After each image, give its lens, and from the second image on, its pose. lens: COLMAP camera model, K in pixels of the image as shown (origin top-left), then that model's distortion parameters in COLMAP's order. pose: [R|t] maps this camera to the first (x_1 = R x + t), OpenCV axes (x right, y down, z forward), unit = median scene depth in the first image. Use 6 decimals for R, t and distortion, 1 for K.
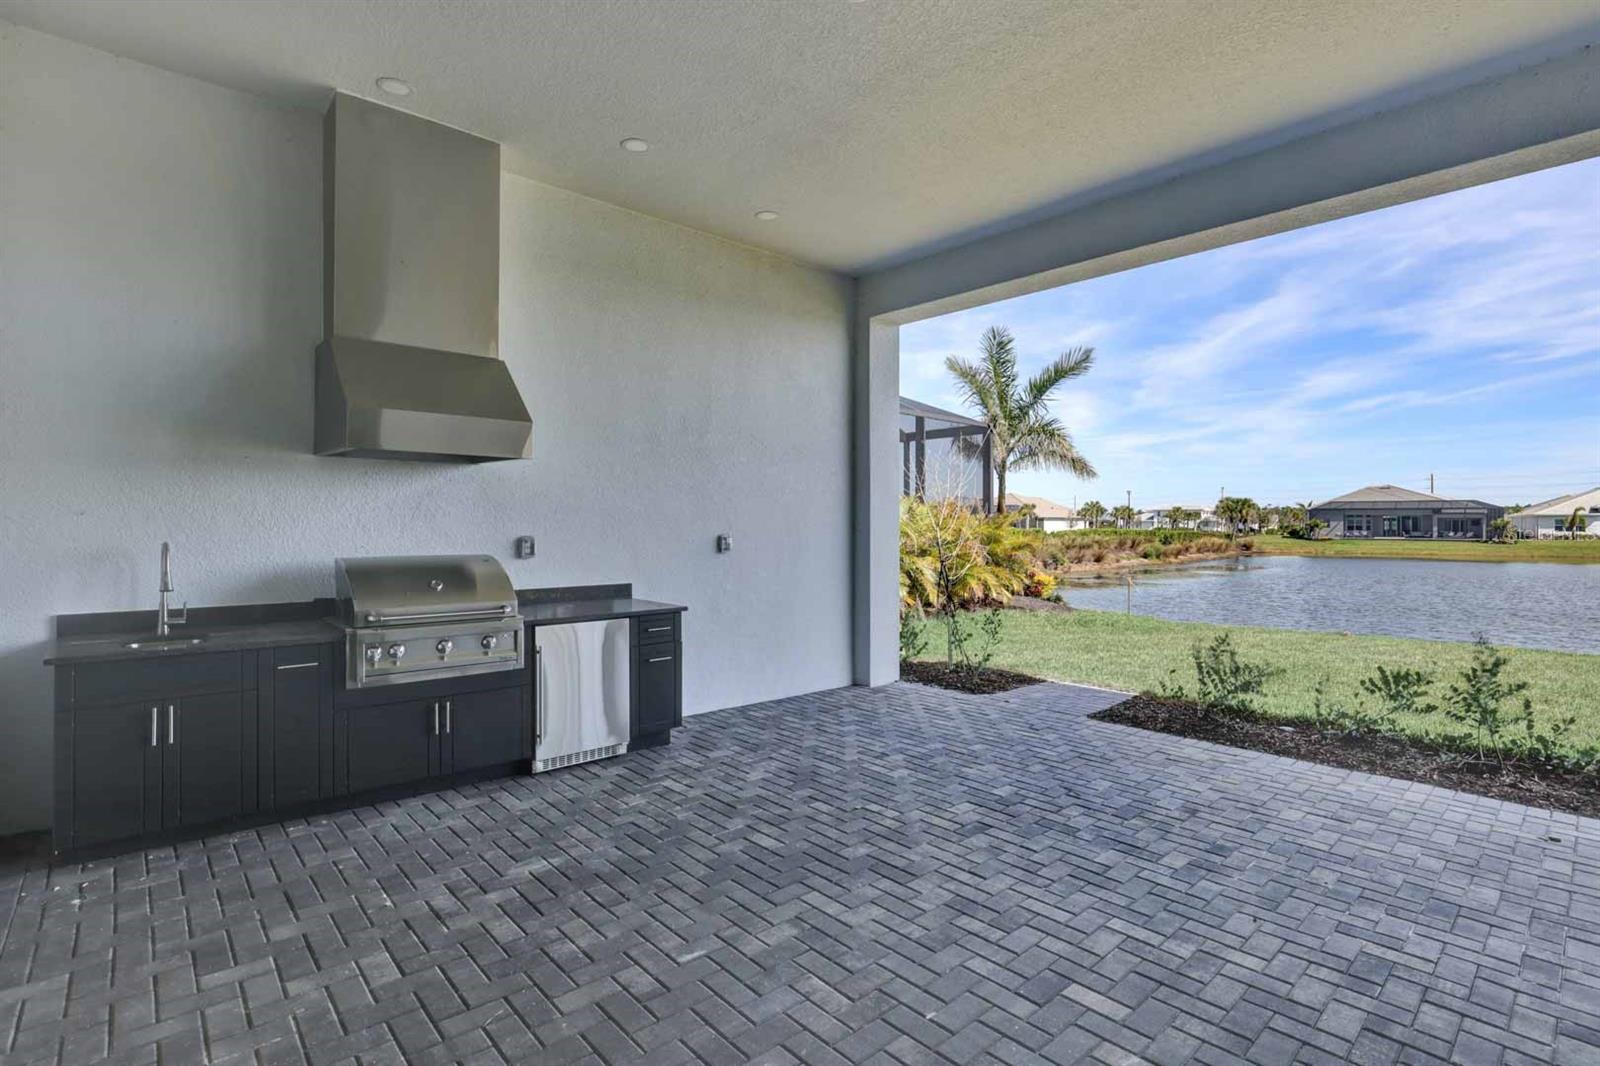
lens RADIAL K [[756.1, 0, 800.0], [0, 756.1, 540.3], [0, 0, 1]] dist [-0.026696, 0.003089]
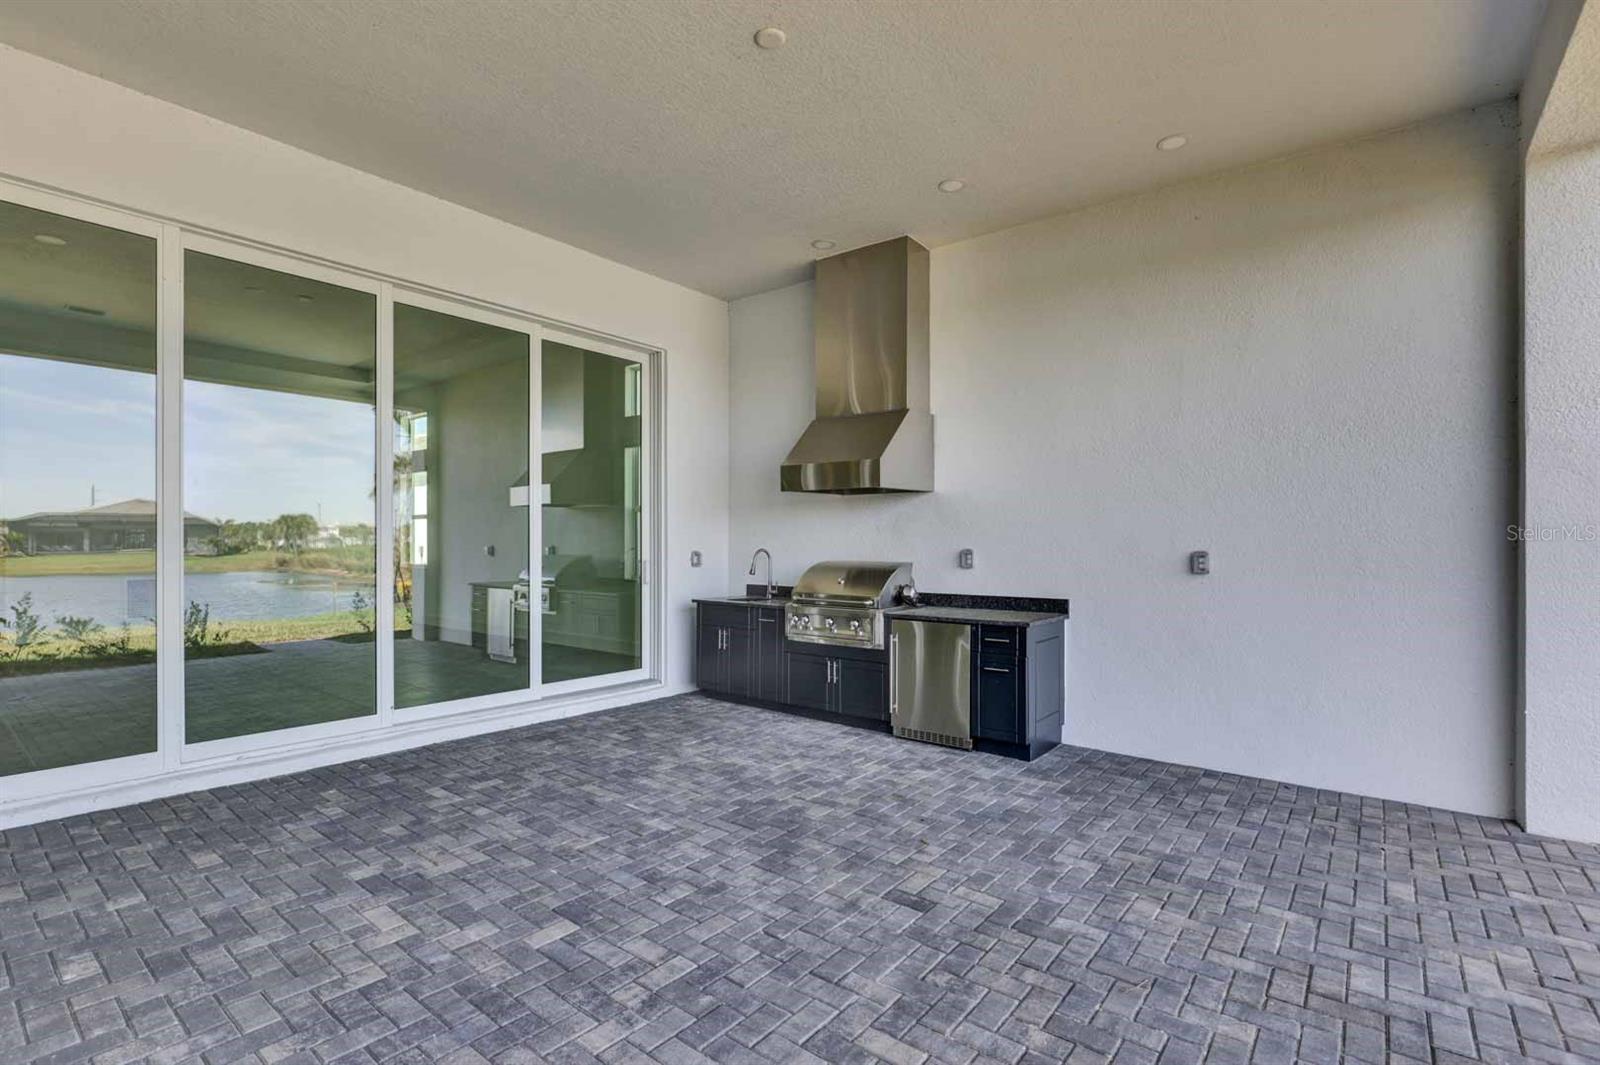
lens RADIAL K [[756.1, 0, 789.2], [0, 756.1, 538.3], [0, 0, 1]] dist [-0.026696, 0.003089]
pose [[0.162963, -0.012548, -0.986552, 0.739907], [-0.025709, 0.999526, -0.016960, 0.007290], [0.986297, 0.028127, 0.162563, 0.531072]]
